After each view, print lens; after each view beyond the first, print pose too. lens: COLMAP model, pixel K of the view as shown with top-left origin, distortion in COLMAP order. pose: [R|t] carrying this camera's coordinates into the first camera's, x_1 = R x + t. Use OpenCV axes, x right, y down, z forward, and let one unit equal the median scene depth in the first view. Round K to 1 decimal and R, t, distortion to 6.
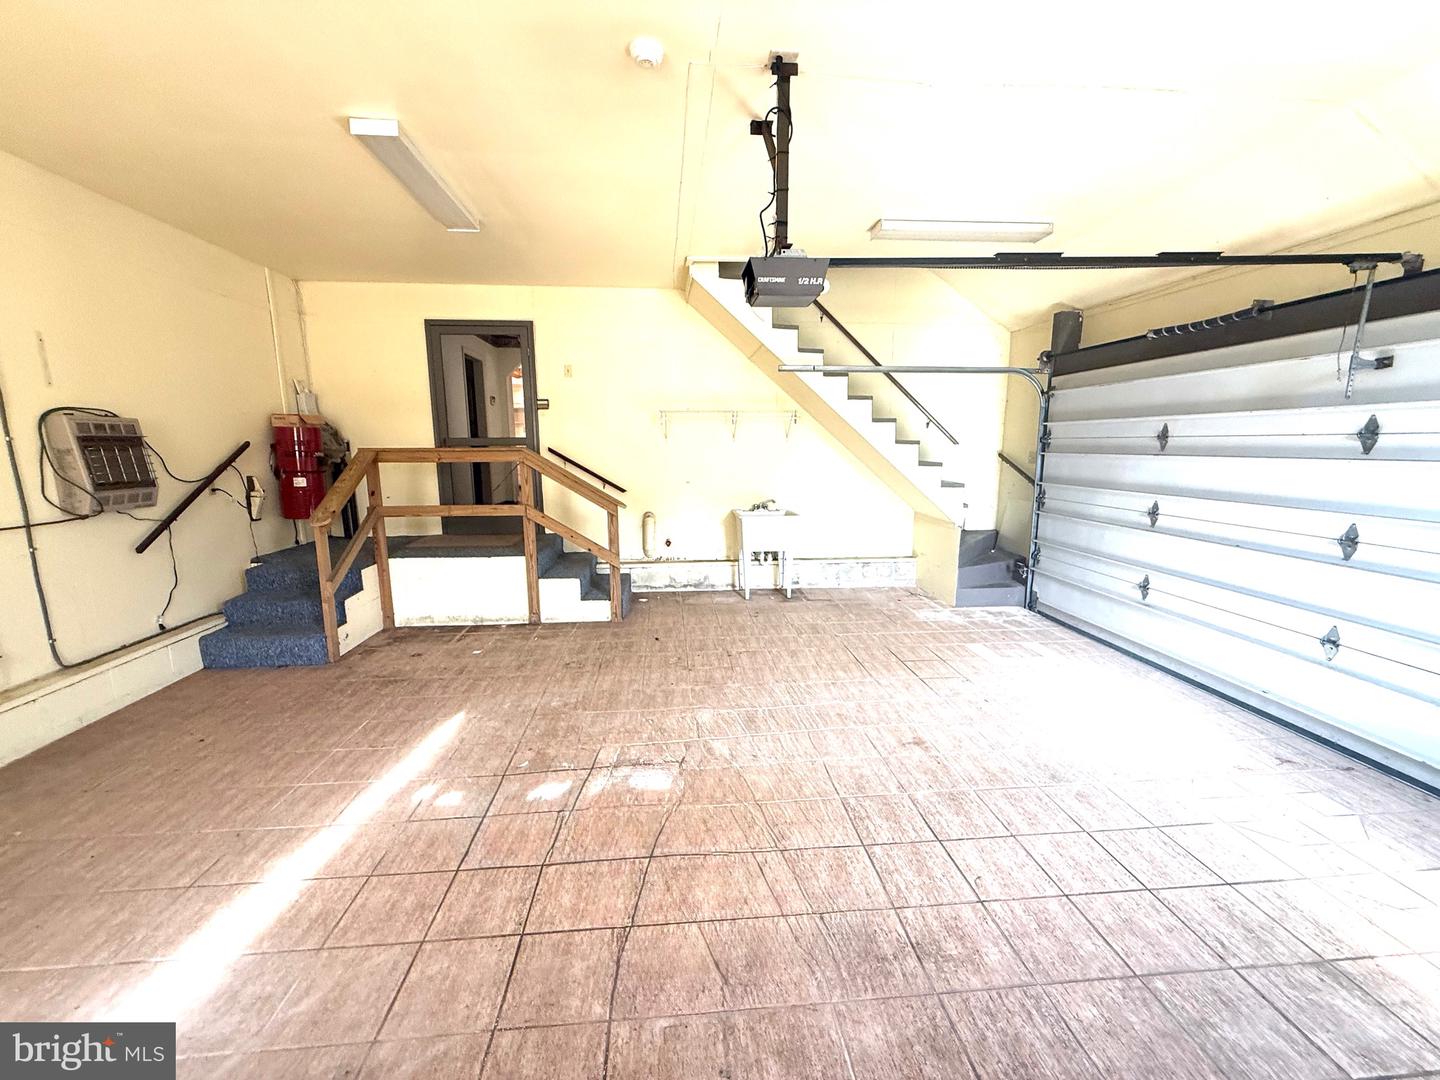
lens RADIAL K [[575.0, 0, 713.3], [0, 575.0, 537.7], [0, 0, 1]] dist [0.004131, 0.000238]
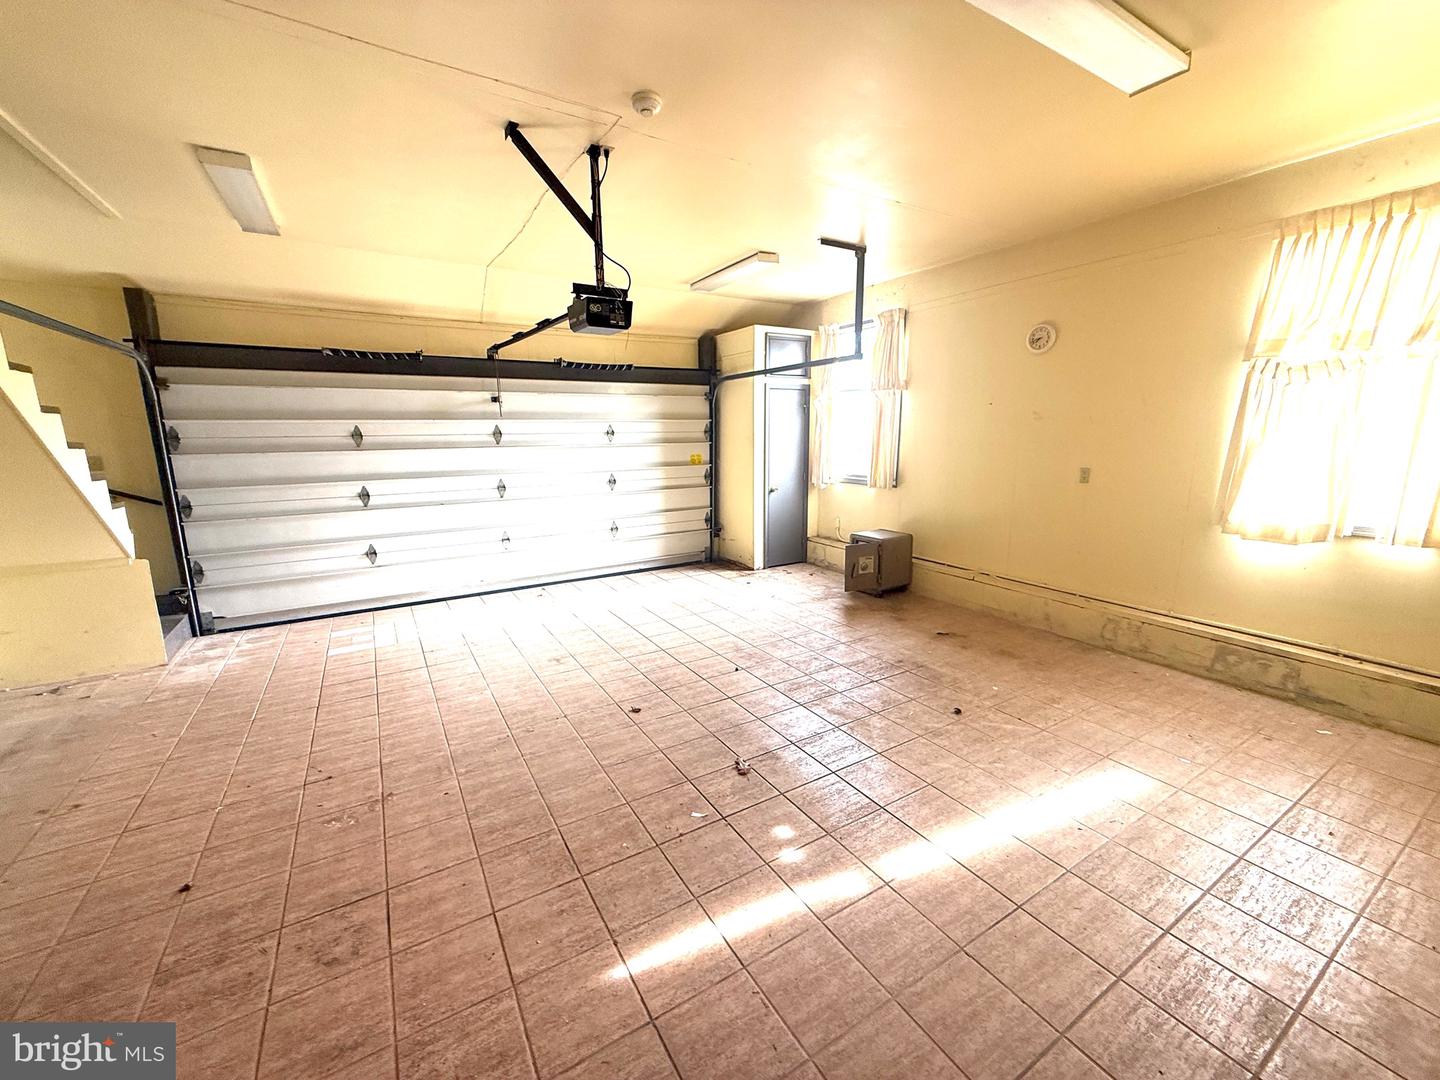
lens RADIAL K [[575.0, 0, 715.6], [0, 575.0, 543.6], [0, 0, 1]] dist [0.004131, 0.000238]
pose [[-0.446022, -0.166586, 0.879382, -0.697655], [0.156774, 0.952795, 0.260008, -0.146391], [-0.881184, 0.253834, -0.398851, 0.821022]]
